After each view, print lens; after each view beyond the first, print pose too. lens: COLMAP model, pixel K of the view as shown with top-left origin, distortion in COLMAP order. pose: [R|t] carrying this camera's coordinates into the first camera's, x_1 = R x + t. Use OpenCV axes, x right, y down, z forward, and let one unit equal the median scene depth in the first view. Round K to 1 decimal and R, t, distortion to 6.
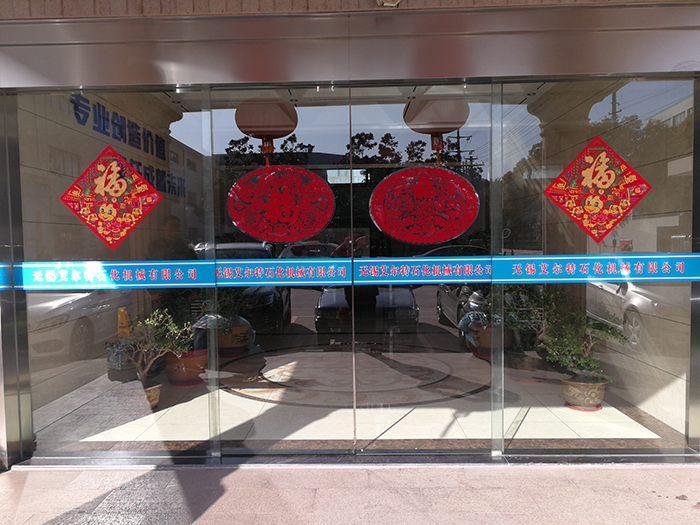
lens RADIAL K [[567.2, 0, 350.0], [0, 567.2, 262.5], [0, 0, 1]] dist [0.074325, -0.097886]
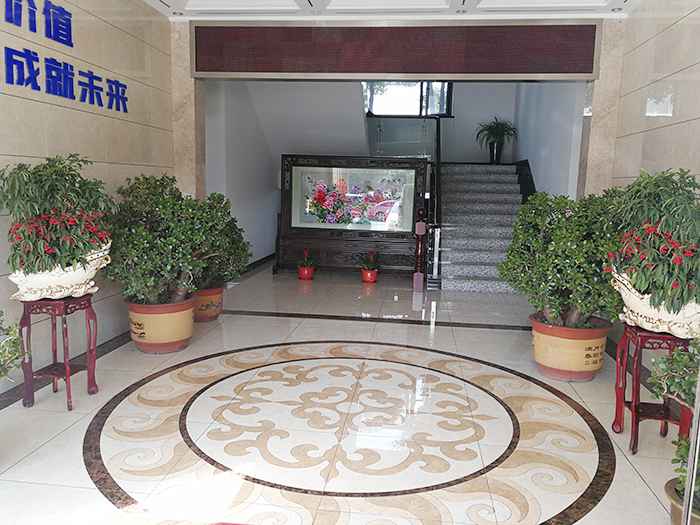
lens RADIAL K [[567.2, 0, 350.0], [0, 567.2, 262.5], [0, 0, 1]] dist [0.074325, -0.097886]
pose [[0.993922, 0.057148, -0.094089, 0.060292], [-0.047132, 0.993309, 0.105429, -0.028549], [0.099485, -0.100354, 0.989966, 0.437081]]
